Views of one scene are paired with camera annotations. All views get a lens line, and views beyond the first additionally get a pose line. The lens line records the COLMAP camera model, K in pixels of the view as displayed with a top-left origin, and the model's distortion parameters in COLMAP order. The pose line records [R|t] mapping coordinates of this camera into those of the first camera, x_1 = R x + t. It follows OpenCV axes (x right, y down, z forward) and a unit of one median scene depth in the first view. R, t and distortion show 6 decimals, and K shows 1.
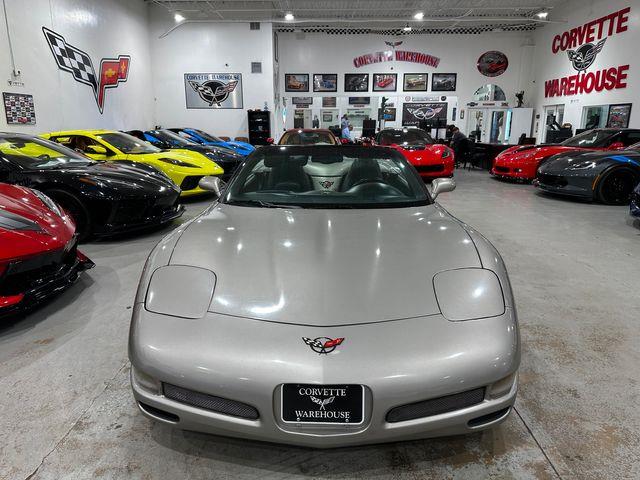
lens RADIAL K [[457.1, 0, 320.1], [0, 457.1, 238.7], [0, 0, 1]] dist [0.019790, -0.029753]
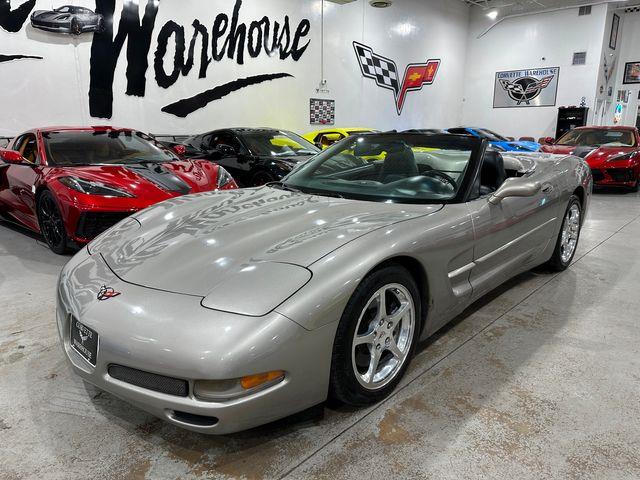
lens RADIAL K [[457.1, 0, 320.8], [0, 457.1, 241.9], [0, 0, 1]] dist [0.019790, -0.029753]
pose [[0.744284, 0.158304, -0.648830, 0.167583], [-0.159035, 0.985566, 0.058030, -0.006699], [0.648652, 0.059996, 0.758717, 0.071299]]
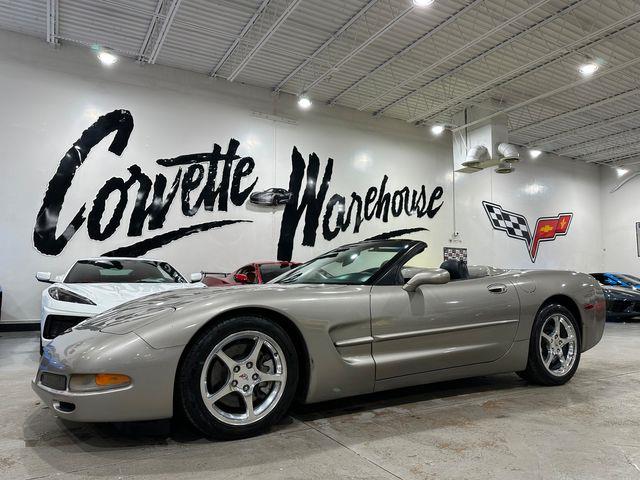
lens RADIAL K [[457.1, 0, 314.1], [0, 457.1, 238.1], [0, 0, 1]] dist [0.019790, -0.029753]
pose [[0.507100, -0.093153, -0.856839, 0.279266], [-0.207834, 0.951590, -0.226455, 0.053173], [0.836454, 0.292915, 0.463191, -0.023296]]
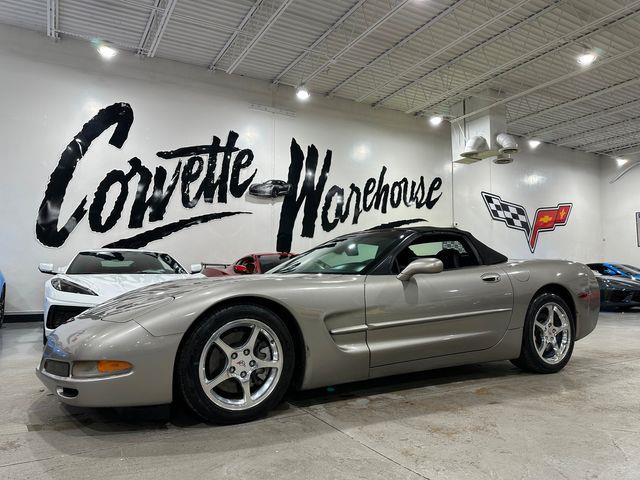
lens RADIAL K [[457.1, 0, 310.6], [0, 457.1, 233.4], [0, 0, 1]] dist [0.019790, -0.029753]
pose [[0.499416, -0.087740, -0.861908, 0.286402], [-0.206182, 0.954238, -0.216607, 0.054532], [0.841471, 0.285887, 0.458471, -0.023449]]
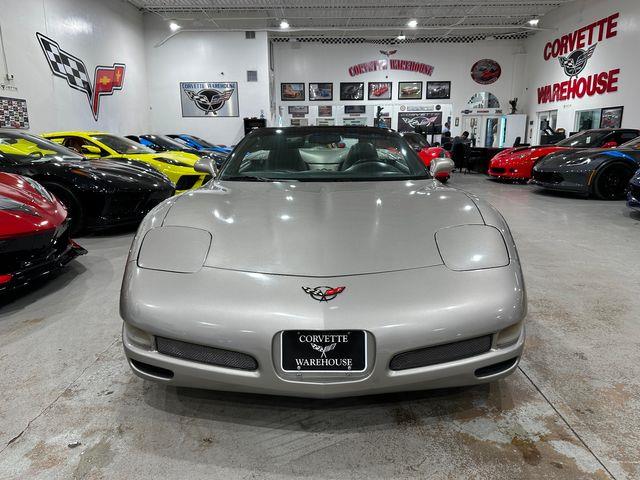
lens RADIAL K [[457.1, 0, 325.7], [0, 457.1, 240.3], [0, 0, 1]] dist [0.019790, -0.029753]
pose [[0.999761, -0.012727, 0.017794, -0.000698], [0.013195, 0.999564, -0.026404, 0.021968], [-0.017450, 0.026633, 0.999493, 0.005451]]
